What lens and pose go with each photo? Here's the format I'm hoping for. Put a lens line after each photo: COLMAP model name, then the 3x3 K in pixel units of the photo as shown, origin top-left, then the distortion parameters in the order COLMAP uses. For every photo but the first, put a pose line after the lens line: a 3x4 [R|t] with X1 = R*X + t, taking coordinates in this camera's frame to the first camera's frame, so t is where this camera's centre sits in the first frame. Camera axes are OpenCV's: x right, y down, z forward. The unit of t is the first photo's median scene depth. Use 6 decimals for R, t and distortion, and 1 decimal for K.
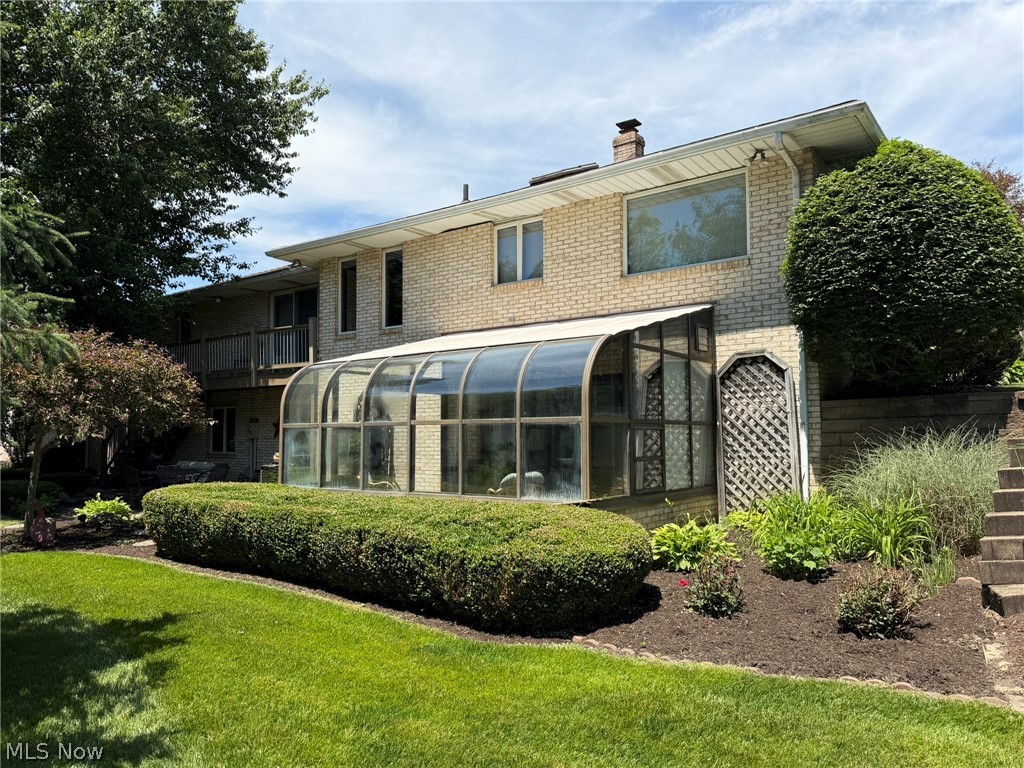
lens RADIAL K [[710.0, 0, 512.0], [0, 710.0, 384.0], [0, 0, 1]] dist [0.051095, -0.002948]
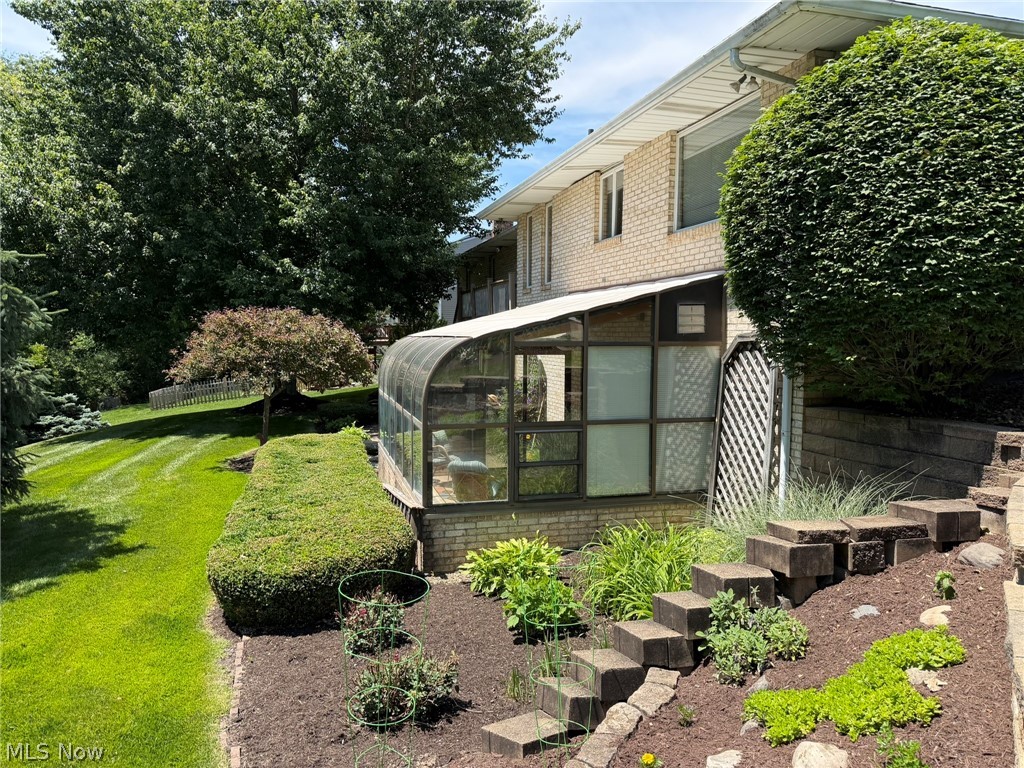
lens RADIAL K [[710.0, 0, 512.0], [0, 710.0, 384.0], [0, 0, 1]] dist [0.051095, -0.002948]
pose [[0.788253, 0.052142, -0.613138, 0.739455], [0.037027, 0.990579, 0.131841, -0.125944], [0.614236, -0.126627, 0.778897, 0.265895]]
